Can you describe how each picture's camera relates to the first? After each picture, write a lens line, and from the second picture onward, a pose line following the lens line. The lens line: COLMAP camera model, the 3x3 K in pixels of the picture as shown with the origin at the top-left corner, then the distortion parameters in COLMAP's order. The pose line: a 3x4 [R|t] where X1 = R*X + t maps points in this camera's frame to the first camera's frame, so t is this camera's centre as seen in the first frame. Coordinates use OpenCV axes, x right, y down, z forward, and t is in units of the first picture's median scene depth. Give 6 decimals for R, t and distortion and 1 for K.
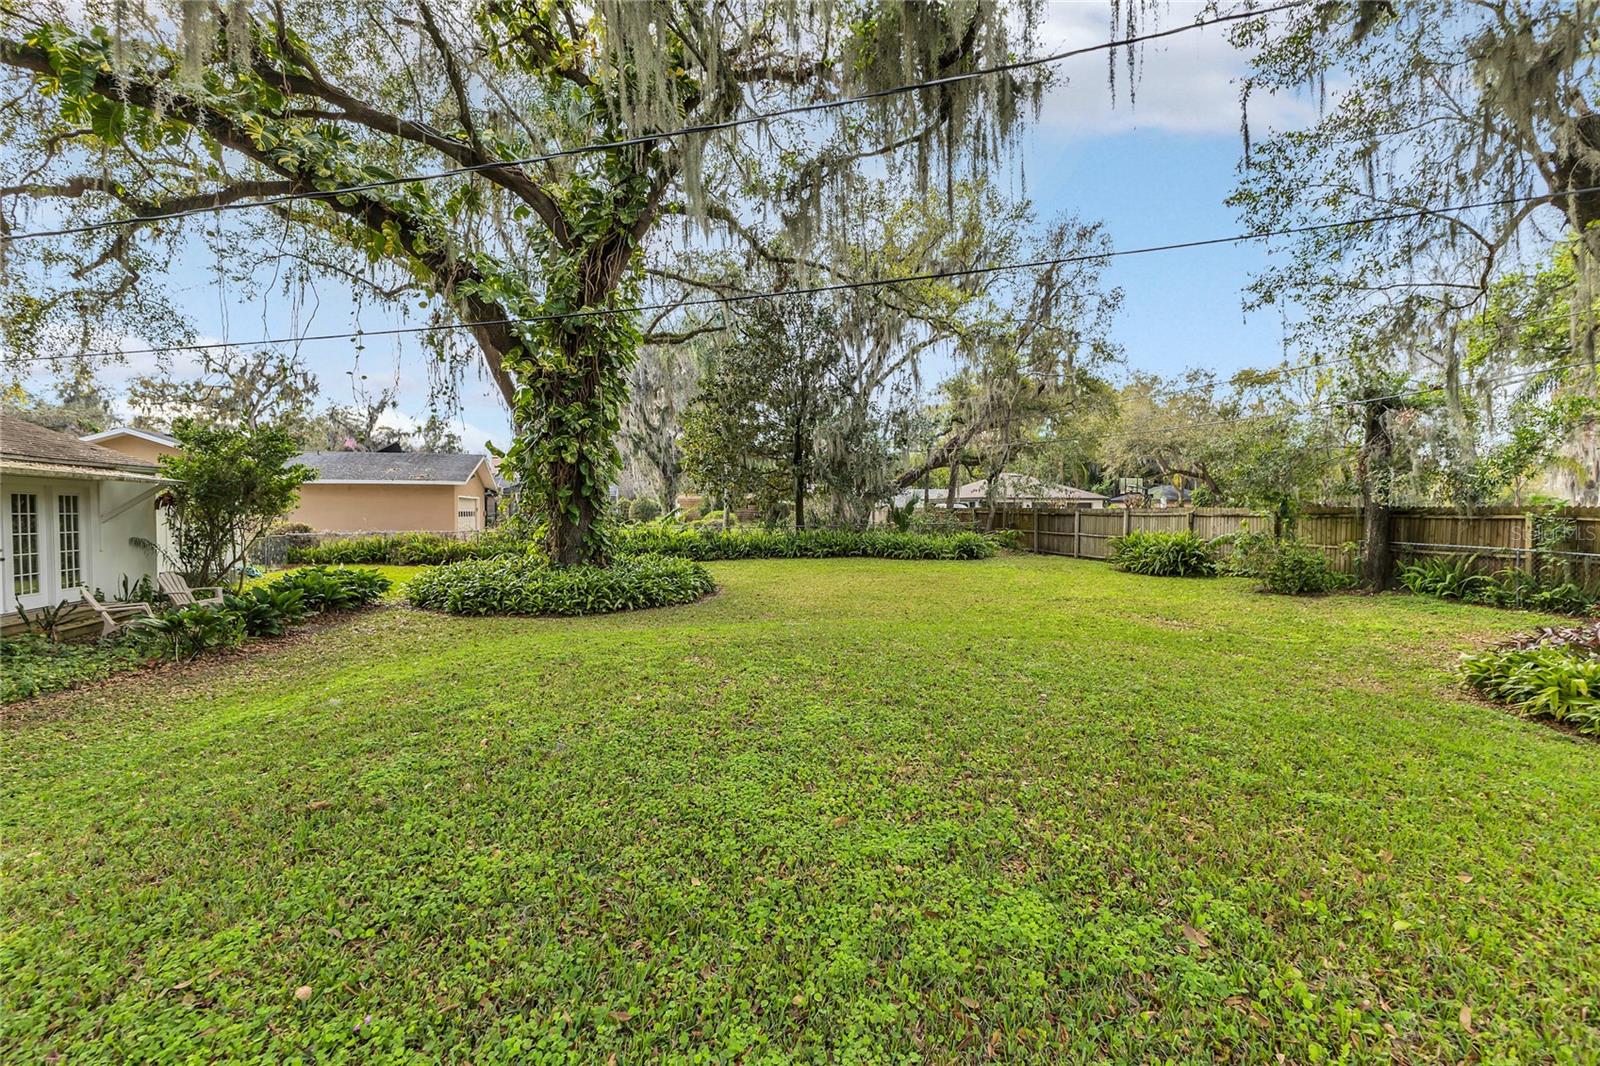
lens RADIAL K [[677.8, 0, 800.0], [0, 677.8, 533.0], [0, 0, 1]] dist [-0.001523, -0.000933]
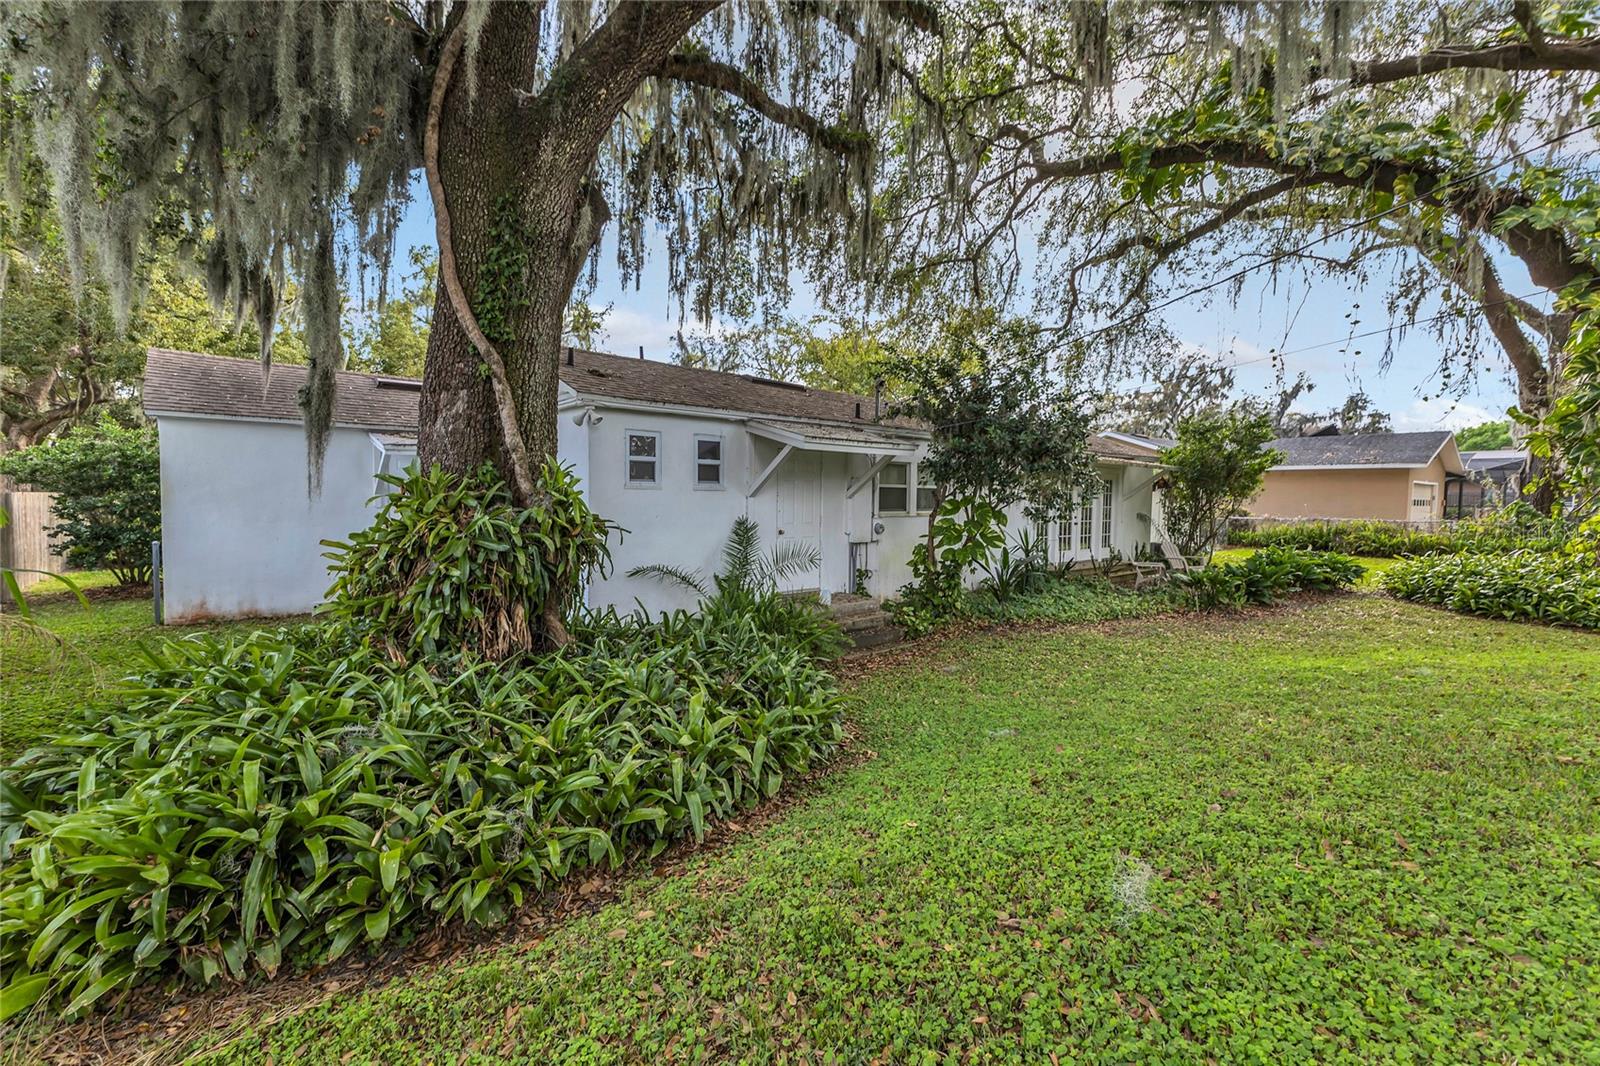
lens RADIAL K [[677.8, 0, 800.0], [0, 677.8, 533.0], [0, 0, 1]] dist [-0.001523, -0.000933]
pose [[0.397508, 0.055190, -0.915938, -0.058495], [-0.043363, 0.998204, 0.041328, 0.017496], [0.916574, 0.023290, 0.399187, -0.089342]]
